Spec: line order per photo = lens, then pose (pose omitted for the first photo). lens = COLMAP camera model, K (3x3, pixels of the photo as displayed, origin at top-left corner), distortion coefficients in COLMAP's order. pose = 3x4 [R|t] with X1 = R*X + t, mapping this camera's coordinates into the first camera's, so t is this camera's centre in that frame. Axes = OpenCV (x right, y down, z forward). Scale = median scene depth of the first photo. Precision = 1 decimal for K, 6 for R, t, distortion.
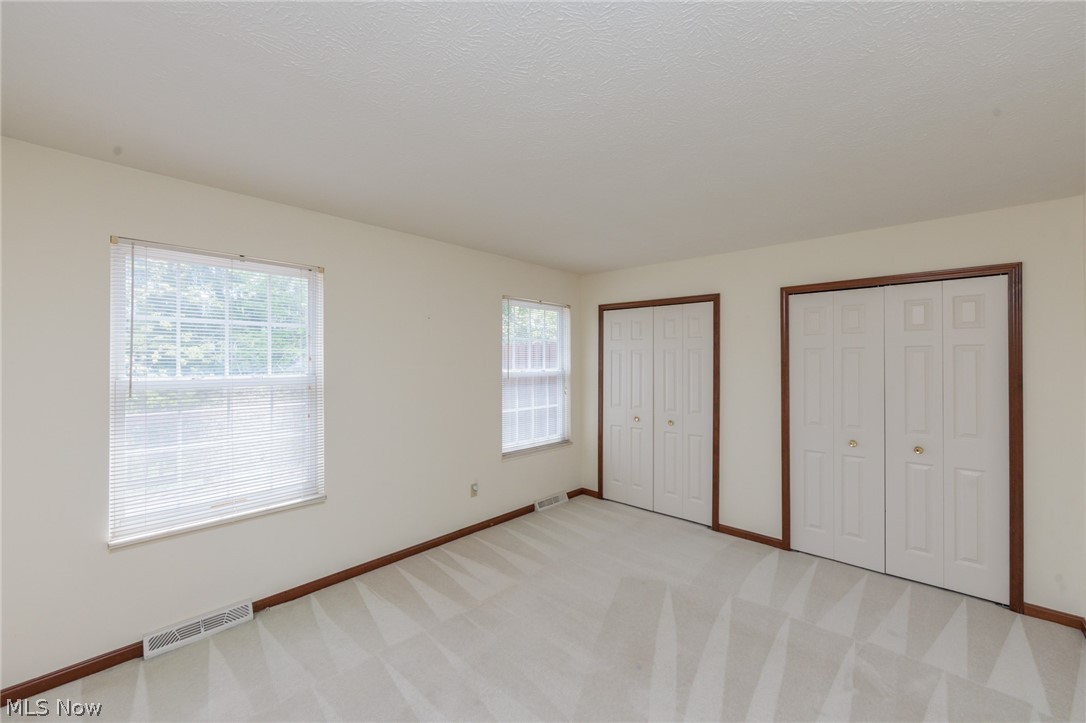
lens RADIAL K [[444.4, 0, 541.9], [0, 444.4, 357.3], [0, 0, 1]] dist [0.045251, -0.000131]
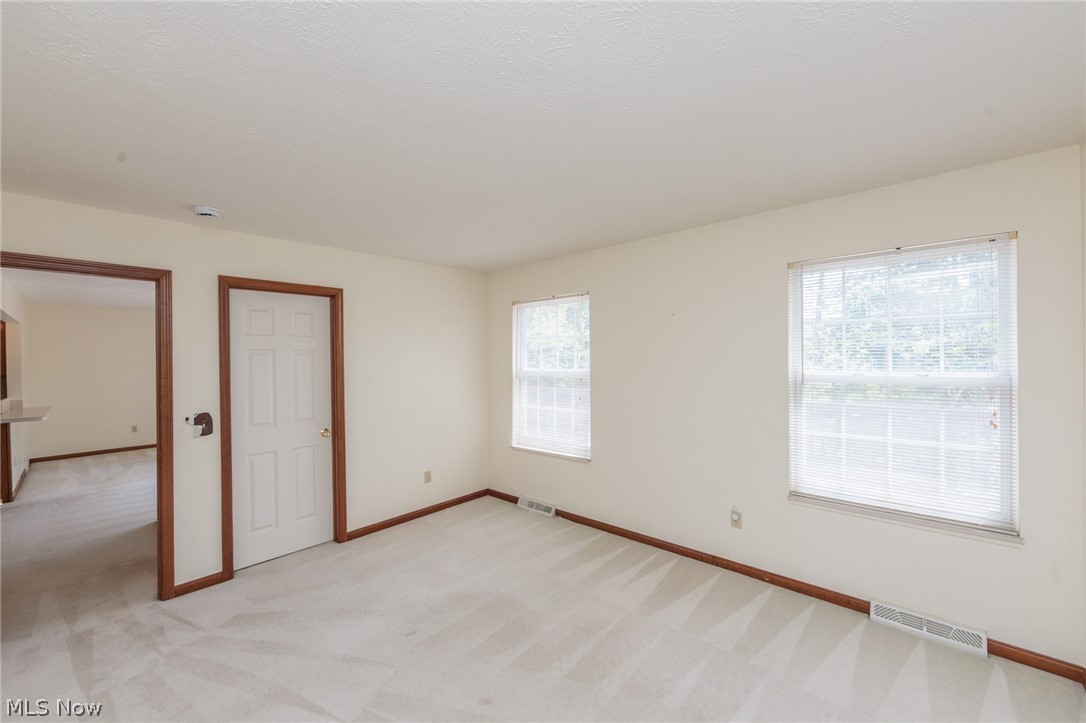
lens RADIAL K [[424.0, 0, 545.1], [0, 424.0, 359.0], [0, 0, 1]] dist [-0.001956, -0.000122]
pose [[0.015281, -0.006523, -0.999862, 0.588069], [0.016028, 0.999852, -0.006278, 0.008229], [0.999755, -0.015930, 0.015383, 0.631949]]
